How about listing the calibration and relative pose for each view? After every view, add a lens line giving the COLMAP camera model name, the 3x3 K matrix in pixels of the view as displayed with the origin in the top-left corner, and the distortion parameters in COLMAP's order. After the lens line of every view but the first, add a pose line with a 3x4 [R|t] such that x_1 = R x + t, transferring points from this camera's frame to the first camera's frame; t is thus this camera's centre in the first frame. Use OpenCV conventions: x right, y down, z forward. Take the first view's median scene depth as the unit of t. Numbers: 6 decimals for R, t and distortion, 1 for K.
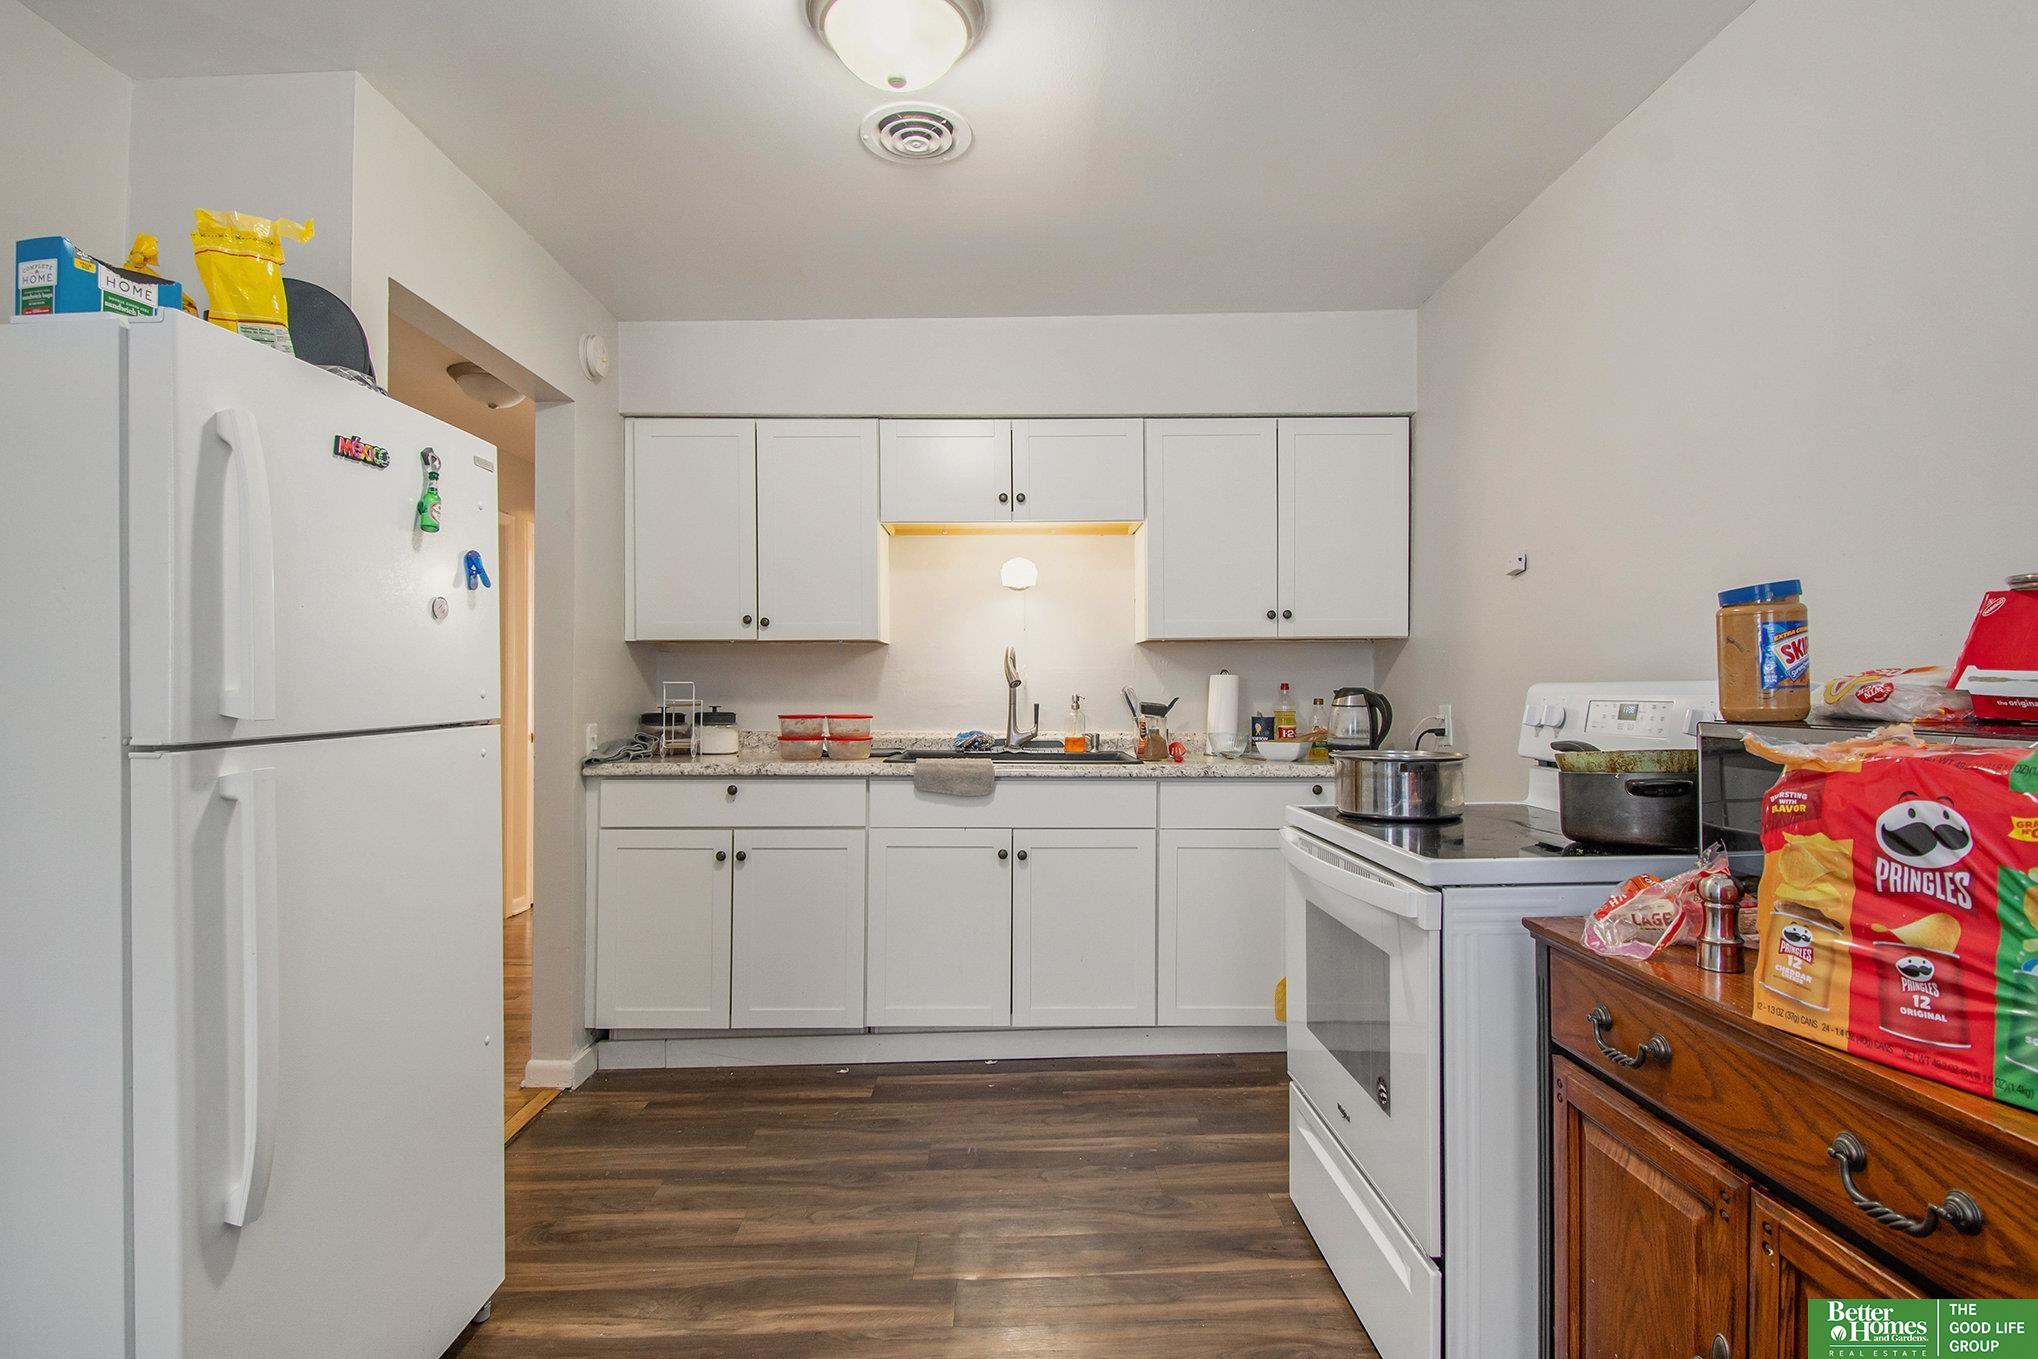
lens RADIAL K [[998.3, 0, 1028.1], [0, 998.3, 695.1], [0, 0, 1]] dist [0.015445, -0.021305]
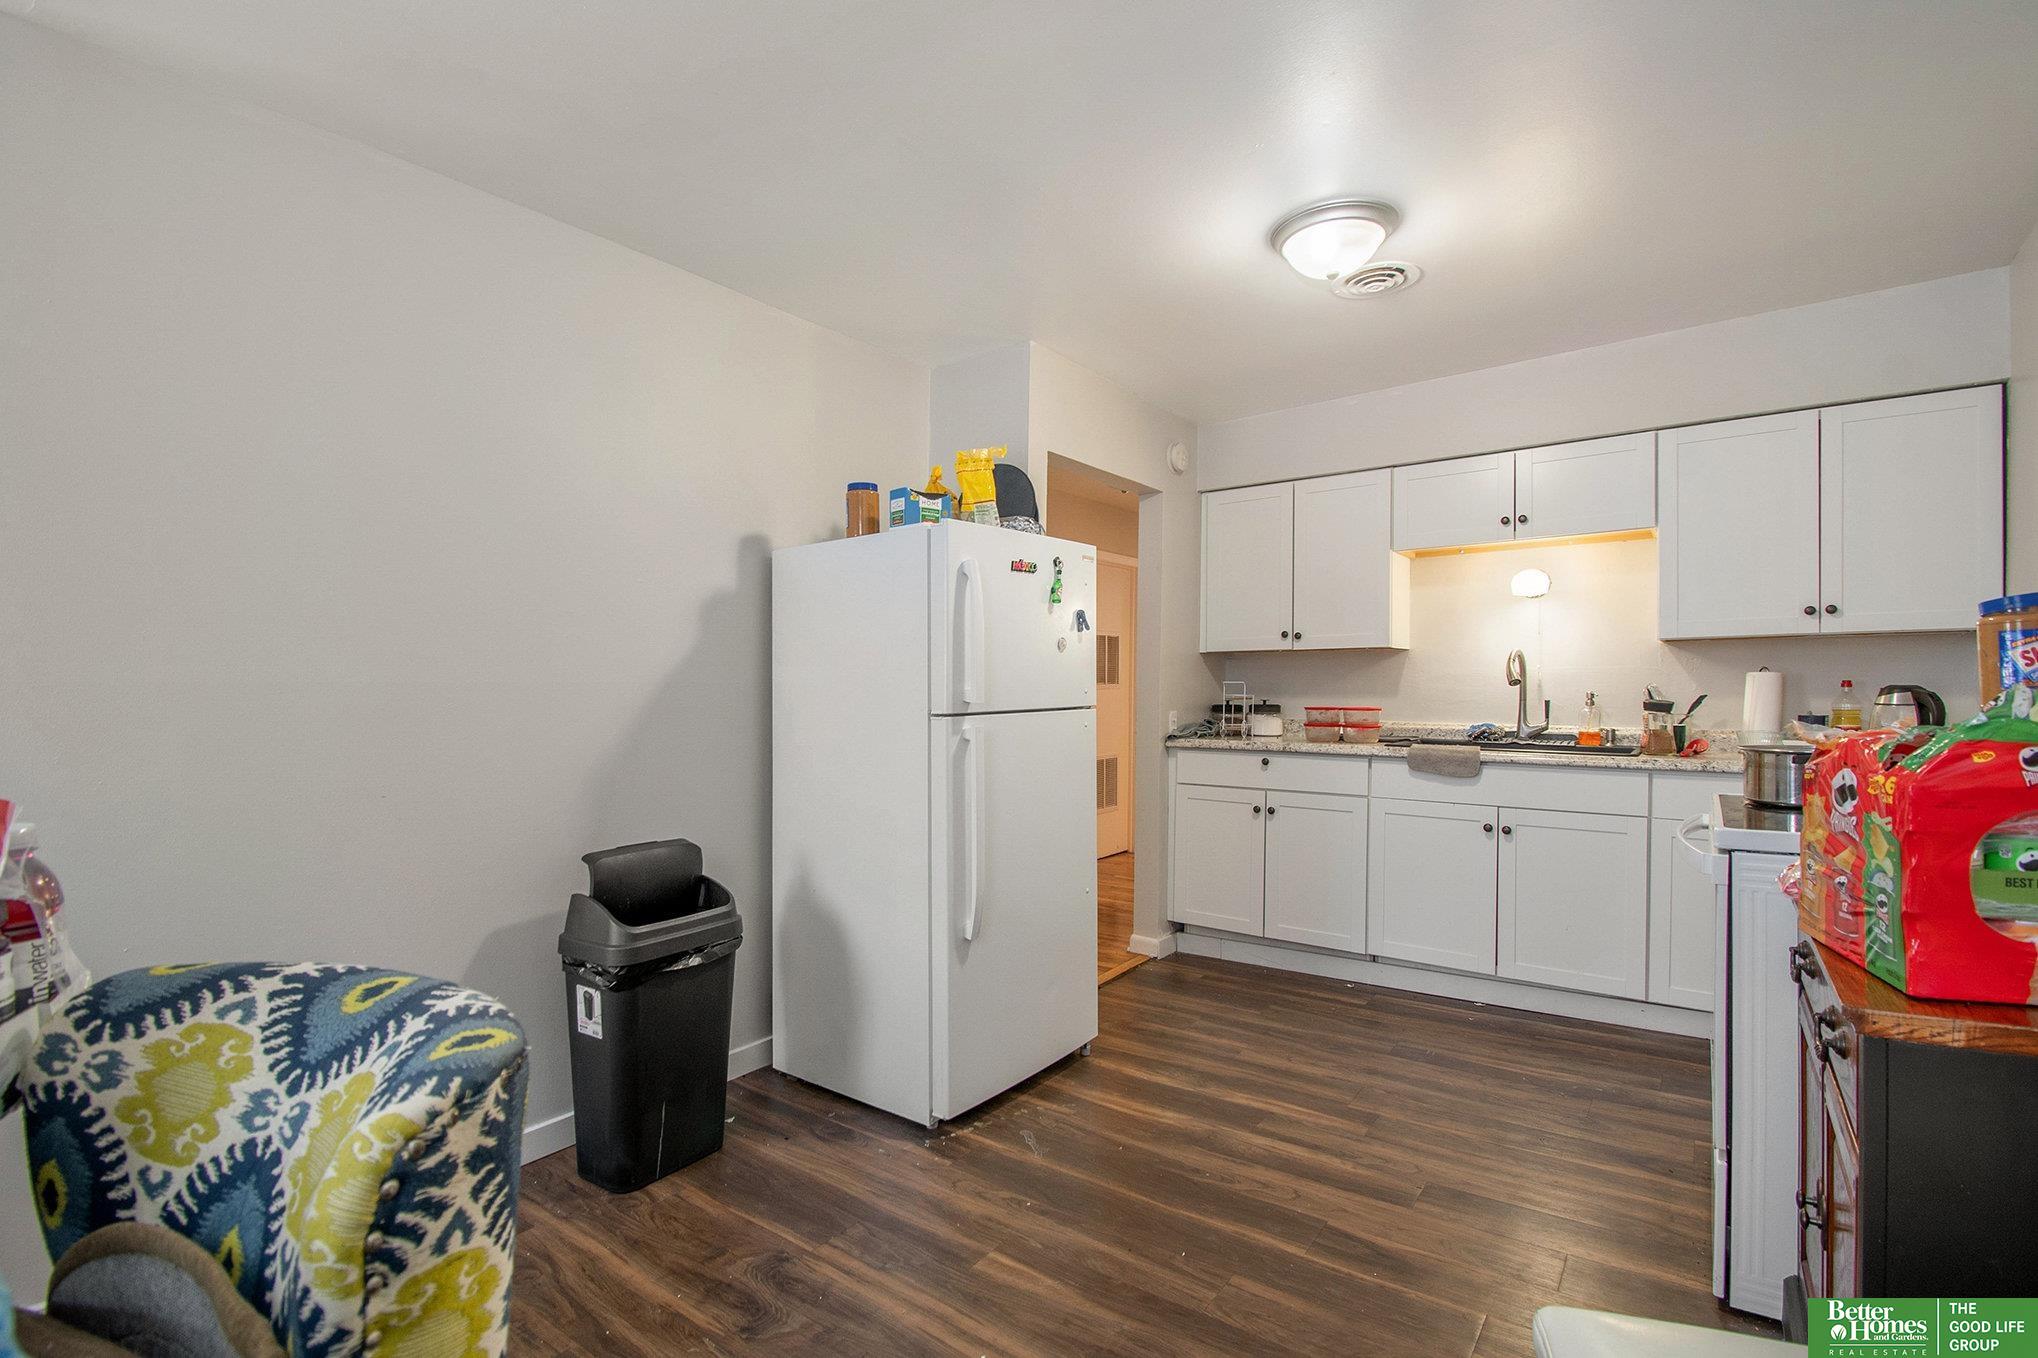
lens RADIAL K [[945.8, 0, 1019.0], [0, 945.8, 679.0], [0, 0, 1]] dist [0.038553, -0.032855]
pose [[0.798876, -0.006250, -0.601463, 0.211217], [-0.001113, 0.999929, -0.011869, -0.001709], [0.601494, 0.010152, 0.798812, -0.231262]]
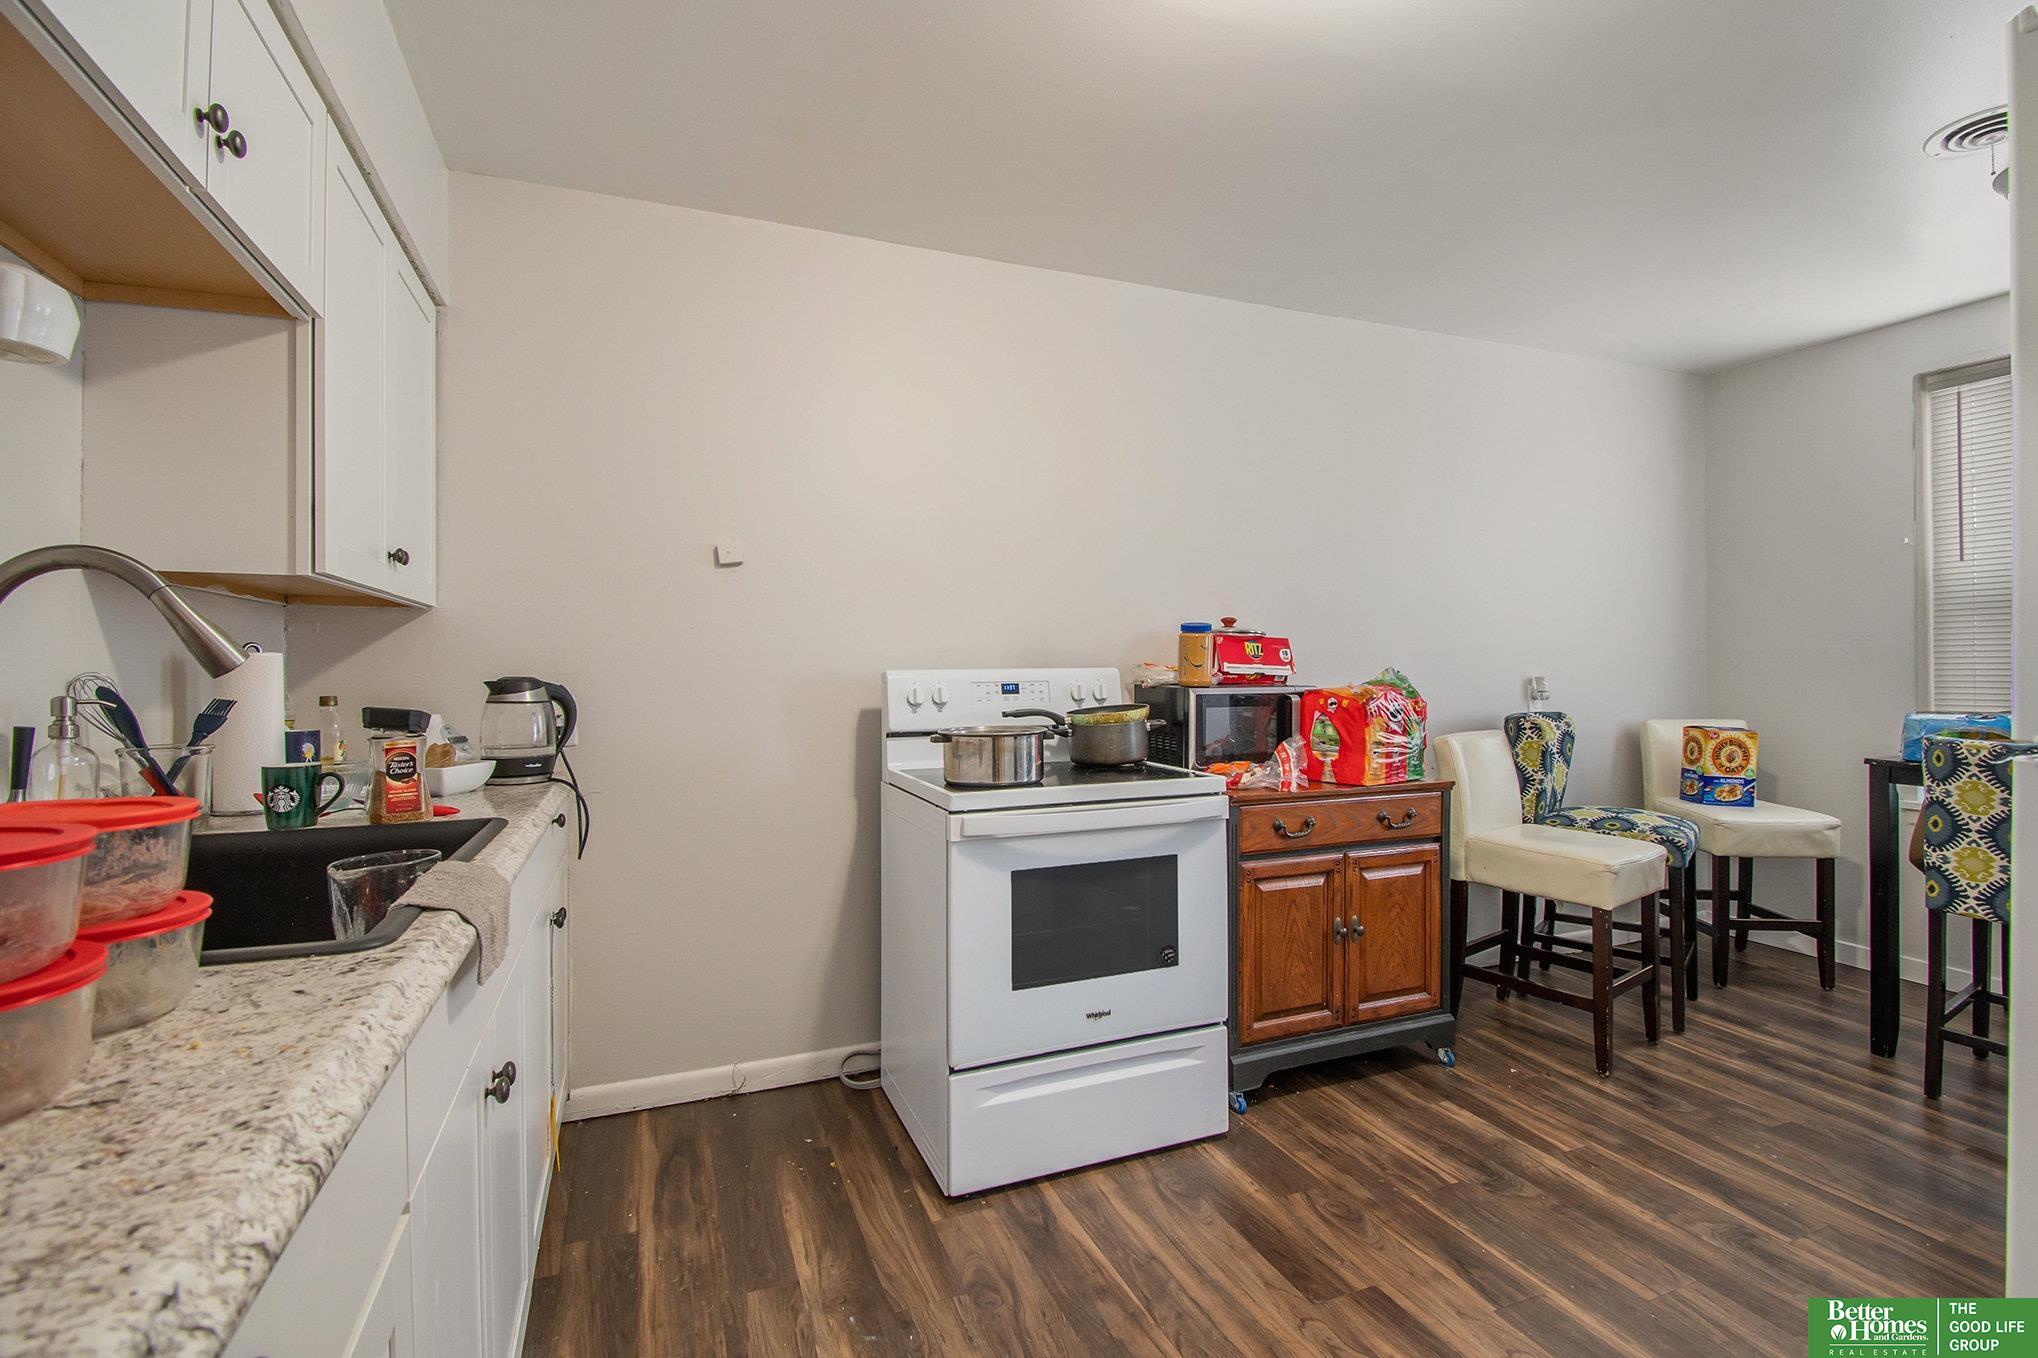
lens RADIAL K [[945.8, 0, 1019.0], [0, 945.8, 679.0], [0, 0, 1]] dist [0.038553, -0.032855]
pose [[-0.370031, -0.013444, 0.928922, -0.456807], [0.014531, 0.999689, 0.020256, -0.016363], [-0.928906, 0.020993, -0.369720, 0.936141]]
